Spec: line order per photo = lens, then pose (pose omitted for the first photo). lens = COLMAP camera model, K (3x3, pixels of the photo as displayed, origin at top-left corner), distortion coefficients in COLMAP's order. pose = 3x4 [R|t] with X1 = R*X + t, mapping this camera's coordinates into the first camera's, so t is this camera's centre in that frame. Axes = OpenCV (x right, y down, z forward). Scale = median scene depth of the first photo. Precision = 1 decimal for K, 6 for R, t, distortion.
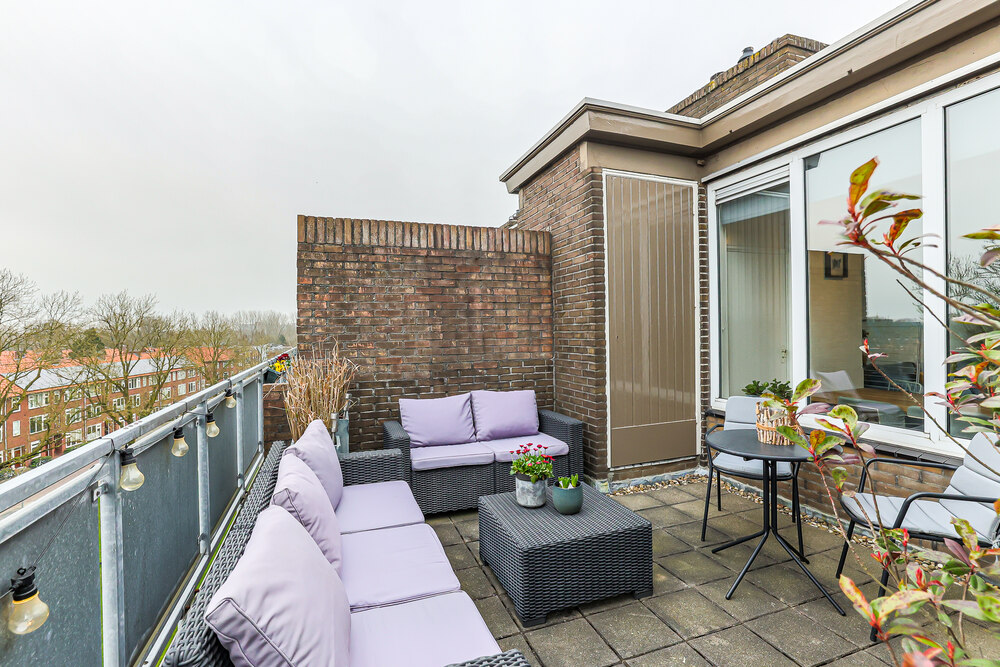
lens RADIAL K [[465.5, 0, 503.2], [0, 465.5, 331.3], [0, 0, 1]] dist [-0.036167, 0.011680]
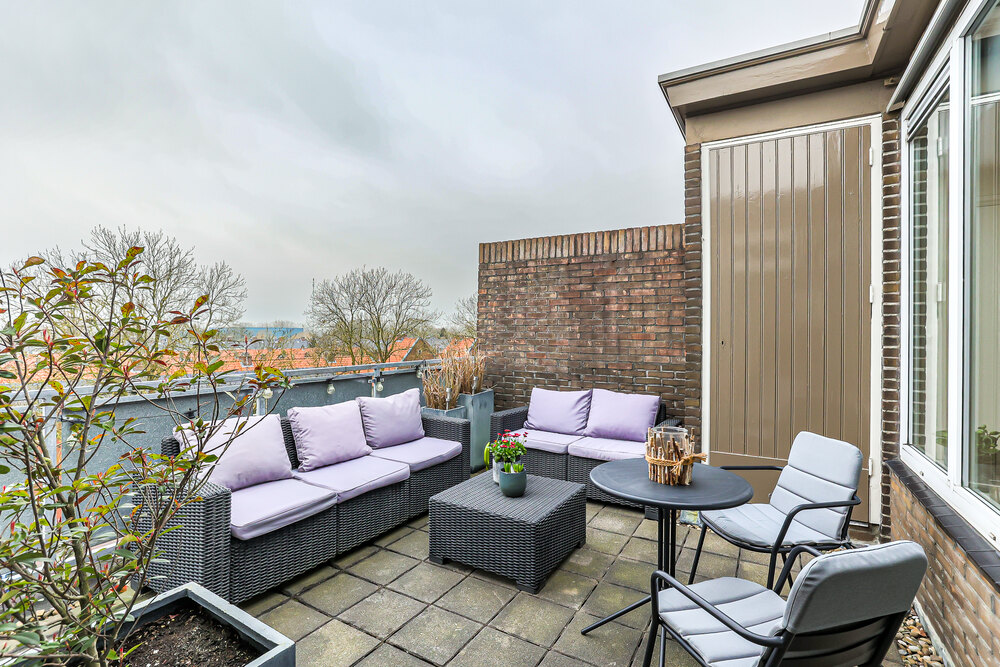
lens RADIAL K [[465.5, 0, 503.5], [0, 465.5, 333.6], [0, 0, 1]] dist [-0.036167, 0.011680]
pose [[0.636912, 0.021755, -0.770630, 0.602623], [-0.020250, 0.999729, 0.011486, -0.004355], [0.770671, 0.008290, 0.637180, 0.171135]]
